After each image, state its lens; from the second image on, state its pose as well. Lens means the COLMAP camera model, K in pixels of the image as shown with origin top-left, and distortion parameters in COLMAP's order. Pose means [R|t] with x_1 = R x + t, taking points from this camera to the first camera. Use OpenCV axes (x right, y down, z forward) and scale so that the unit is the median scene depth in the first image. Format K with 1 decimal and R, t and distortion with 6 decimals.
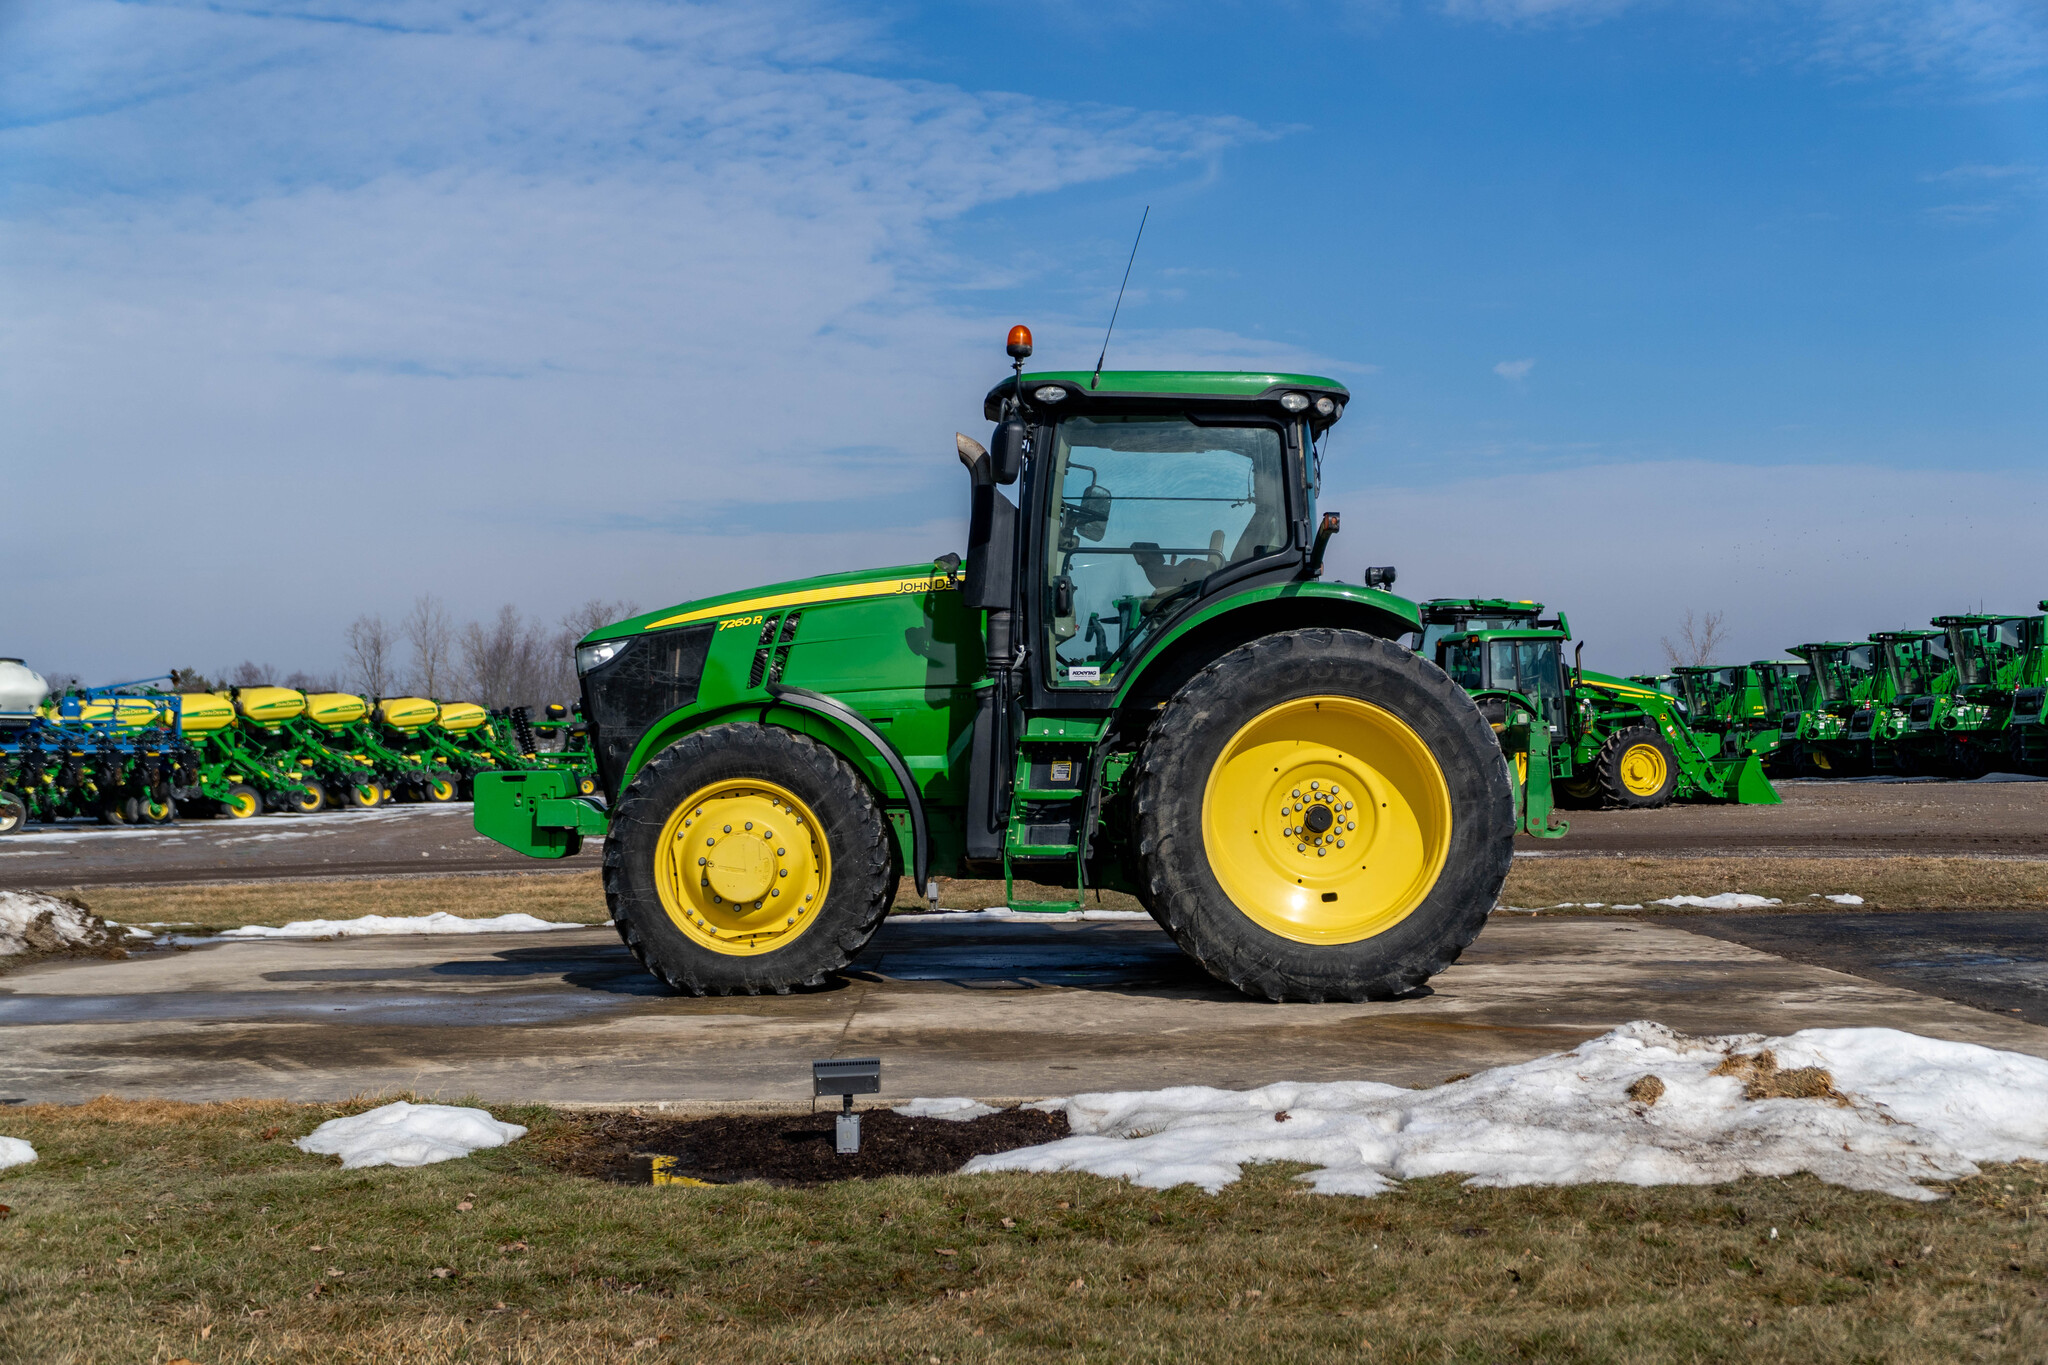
lens RADIAL K [[2846.7, 0, 1026.0], [0, 2846.7, 653.2], [0, 0, 1]] dist [0.044965, 0.073660]
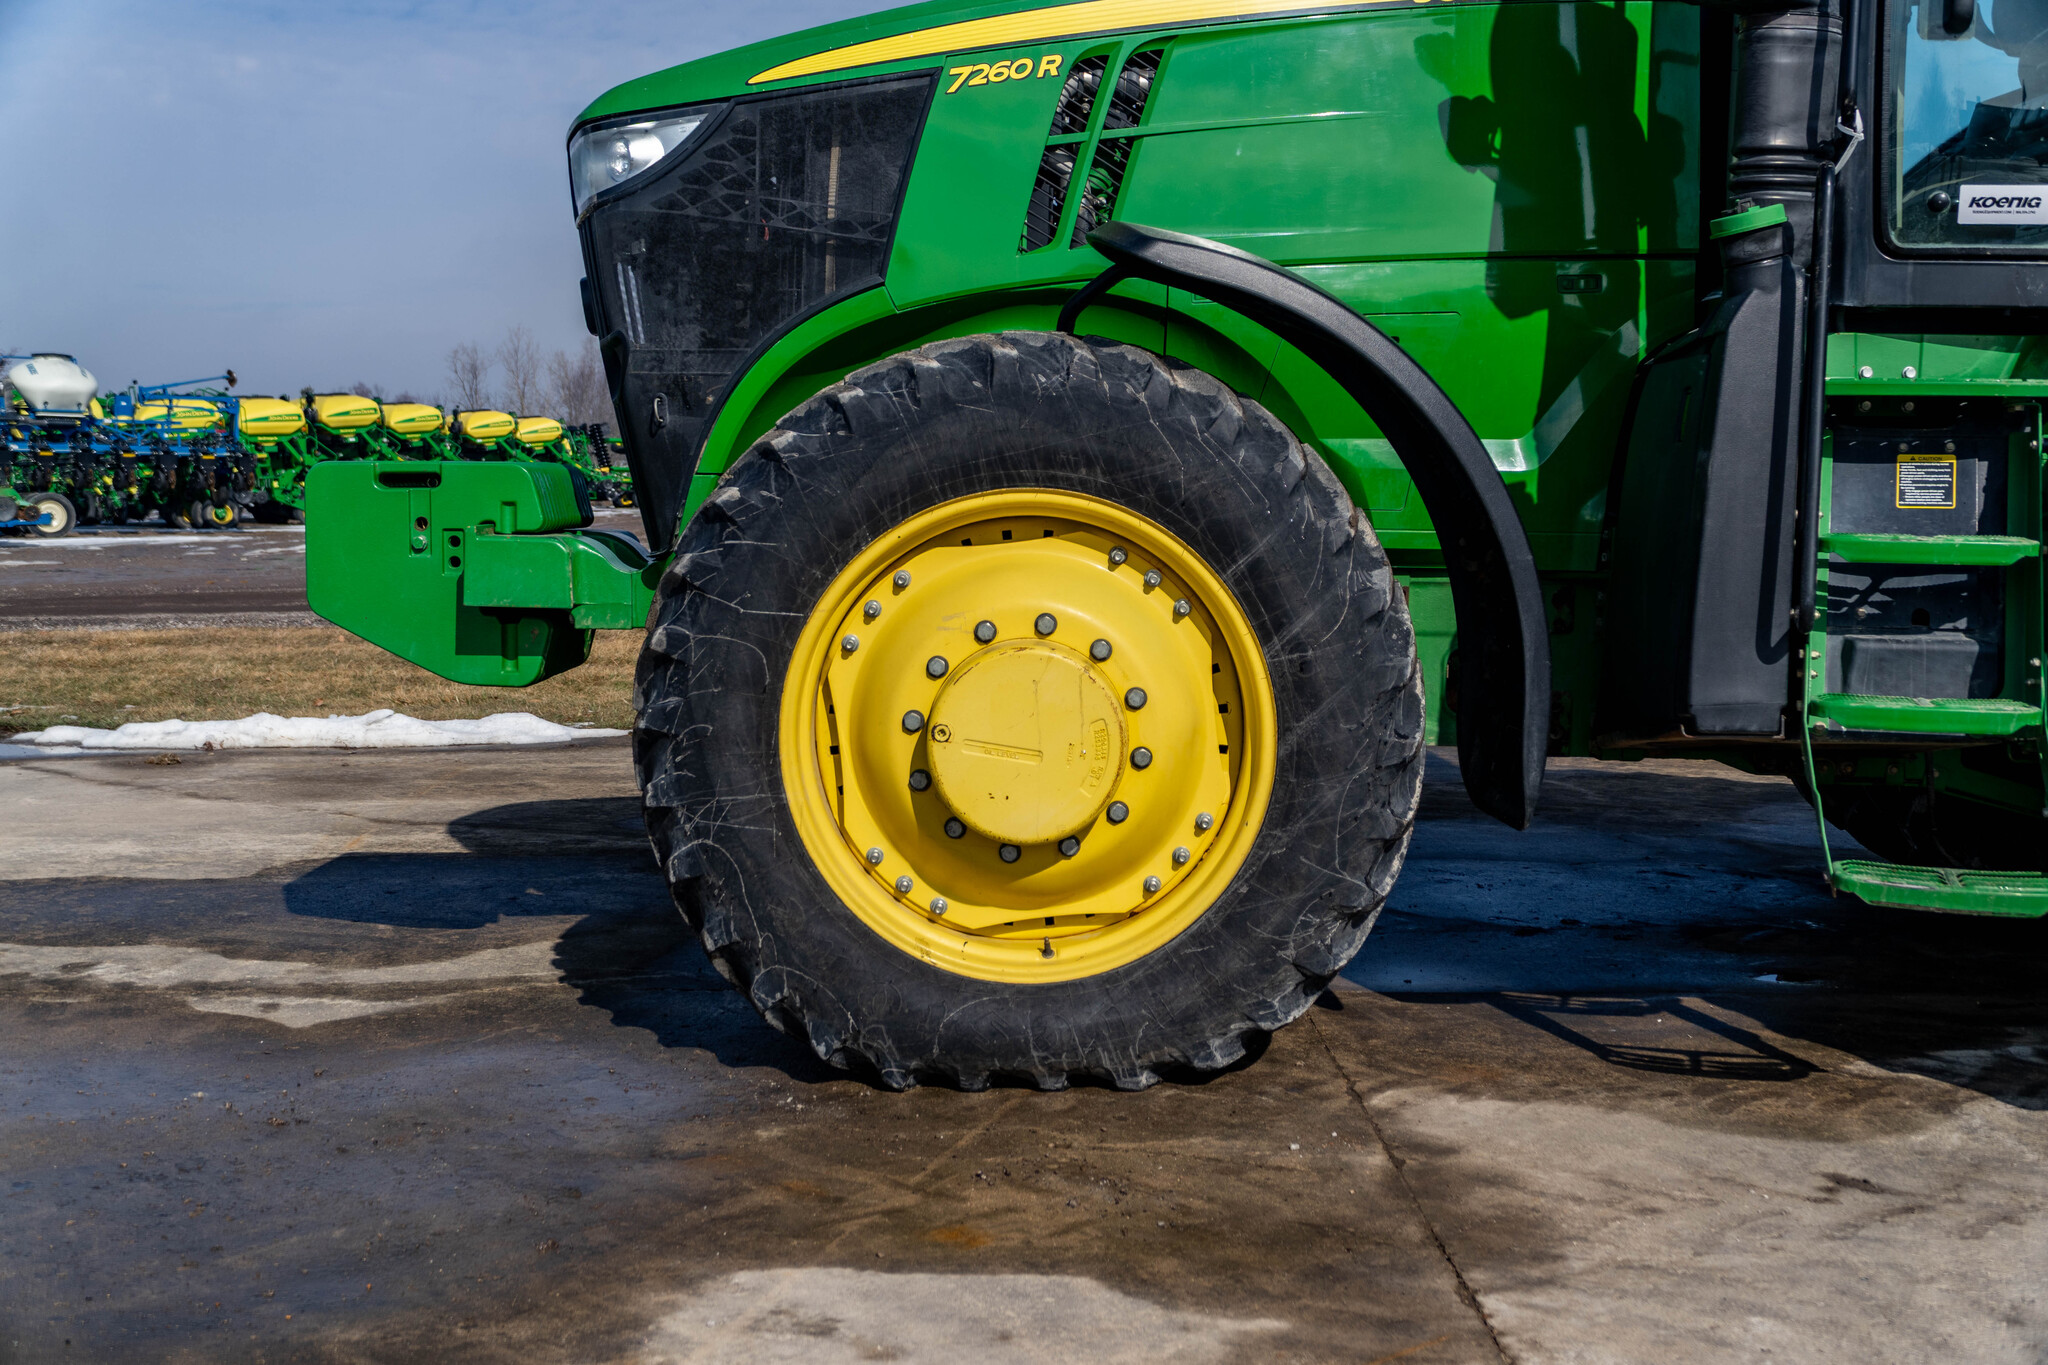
lens RADIAL K [[2412.7, 0, 1024.0], [0, 2412.7, 682.5], [0, 0, 1]] dist [0.069749, 0.007159]
pose [[0.999836, 0.017793, -0.003376, -0.098241], [-0.017263, 0.992698, 0.119387, 0.031867], [0.005475, -0.119310, 0.992842, 0.697008]]
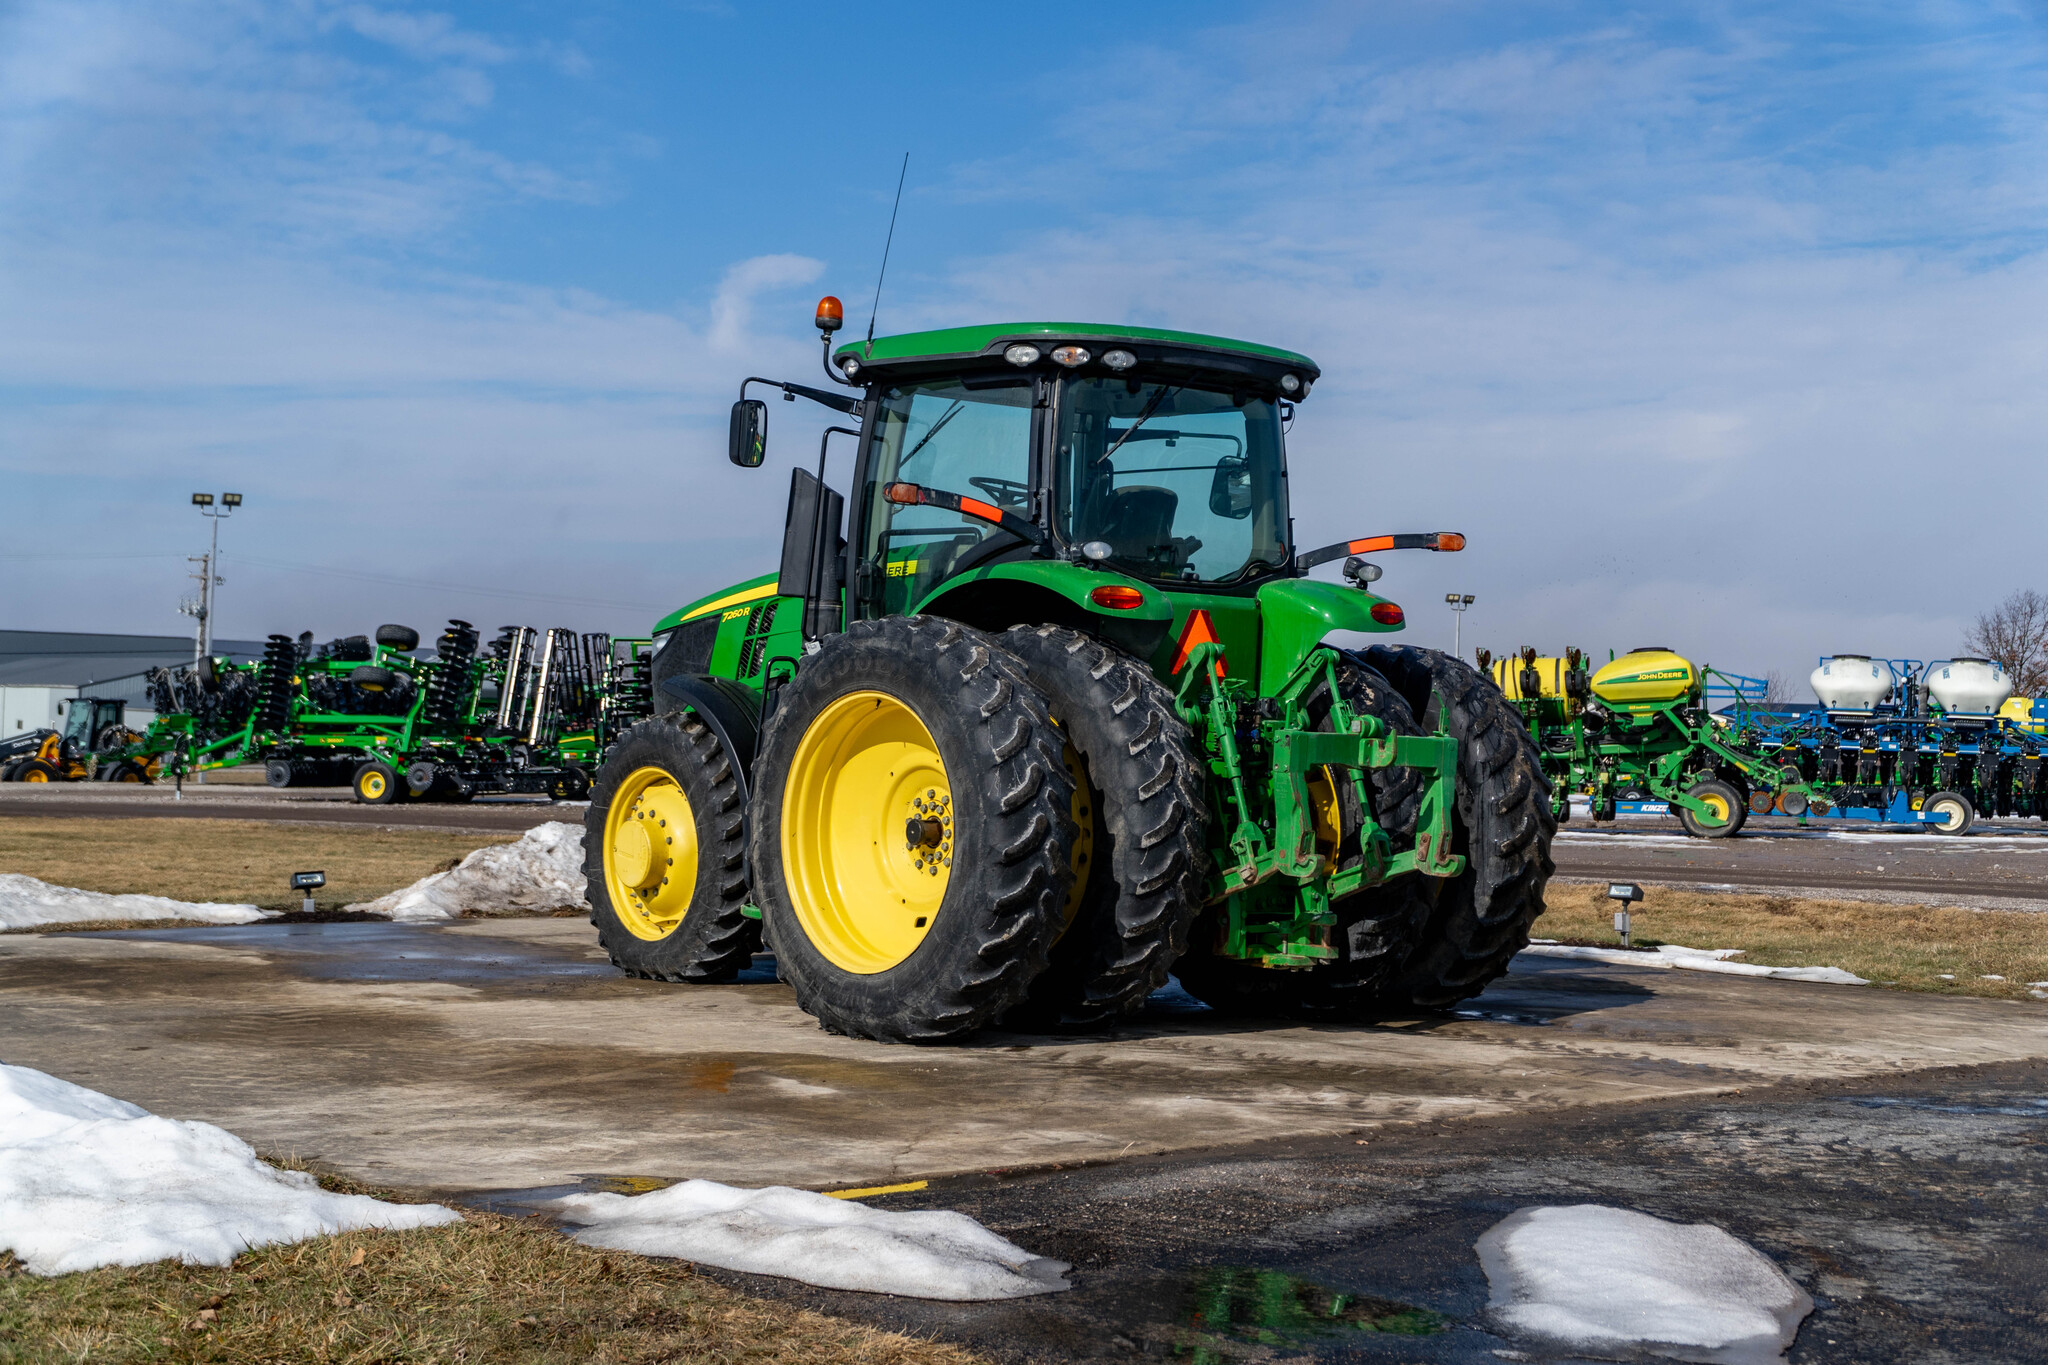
lens RADIAL K [[2846.7, 0, 1026.0], [0, 2846.7, 653.2], [0, 0, 1]] dist [0.044965, 0.073660]
pose [[0.647504, 0.001423, -0.762061, 0.760715], [-0.002104, 0.999998, 0.000079, 0.002899], [0.762059, 0.001552, 0.647505, 0.438984]]
